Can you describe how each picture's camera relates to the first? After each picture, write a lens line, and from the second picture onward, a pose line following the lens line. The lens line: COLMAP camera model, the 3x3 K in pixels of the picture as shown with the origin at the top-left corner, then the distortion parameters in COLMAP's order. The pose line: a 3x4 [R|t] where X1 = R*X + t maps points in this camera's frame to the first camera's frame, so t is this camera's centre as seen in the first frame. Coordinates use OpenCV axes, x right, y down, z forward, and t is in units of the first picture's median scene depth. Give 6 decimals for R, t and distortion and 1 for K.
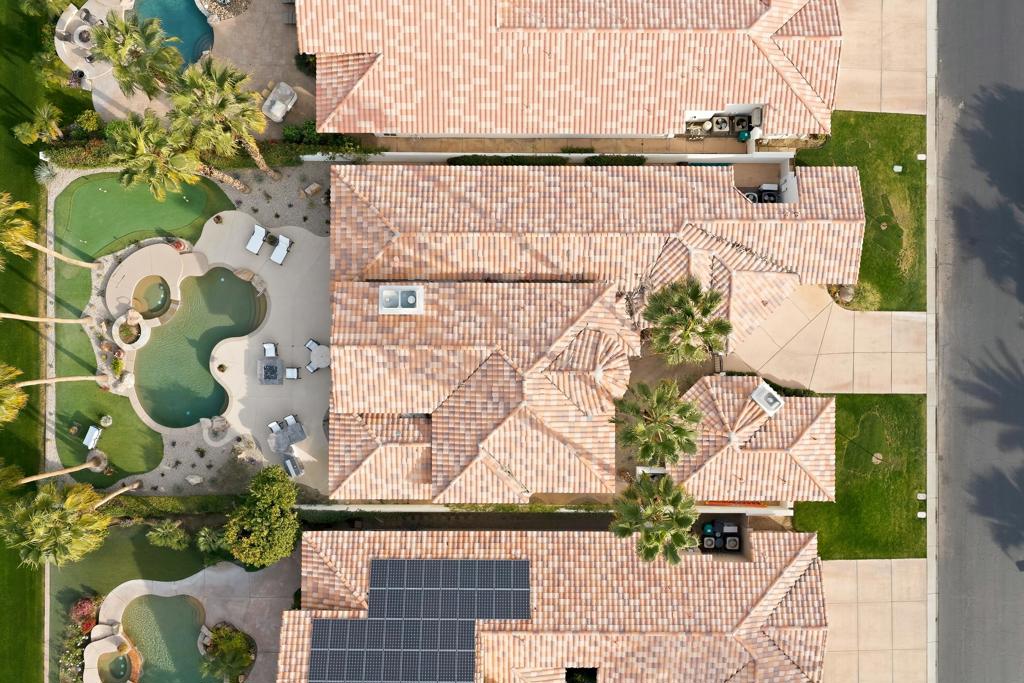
lens RADIAL K [[832.9, 0, 512.7], [0, 832.9, 342.6], [0, 0, 1]] dist [0.017631, -0.026913]
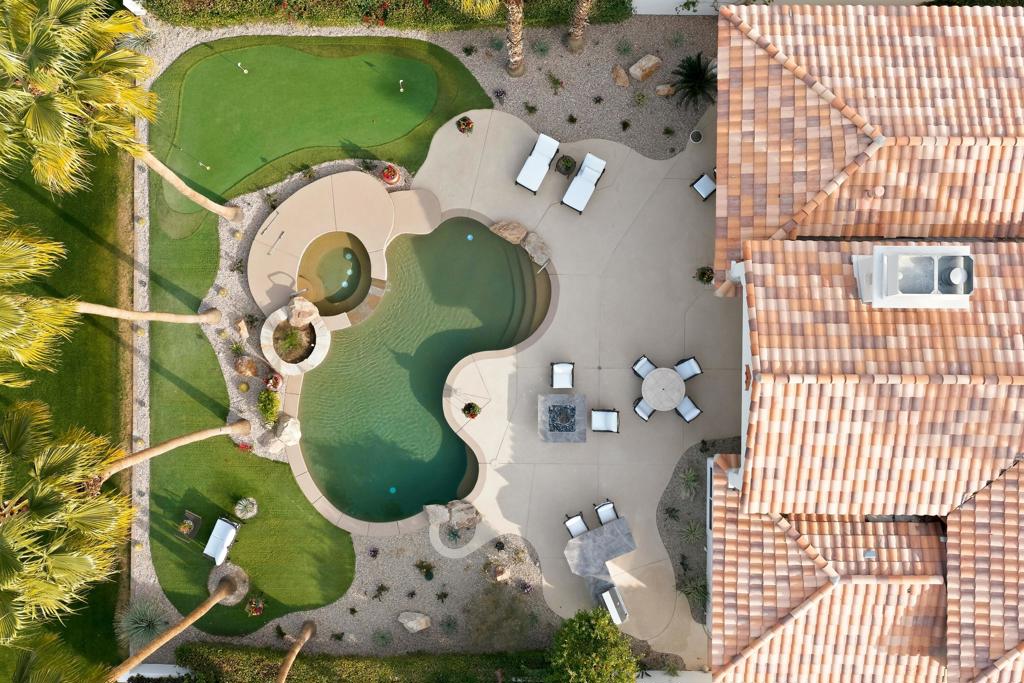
lens RADIAL K [[832.9, 0, 514.7], [0, 832.9, 343.1], [0, 0, 1]] dist [0.017631, -0.026913]
pose [[0.999957, 0.005503, -0.007460, -0.317396], [-0.005457, 0.999966, 0.006131, -0.014610], [0.007493, -0.006090, 0.999953, 0.480493]]
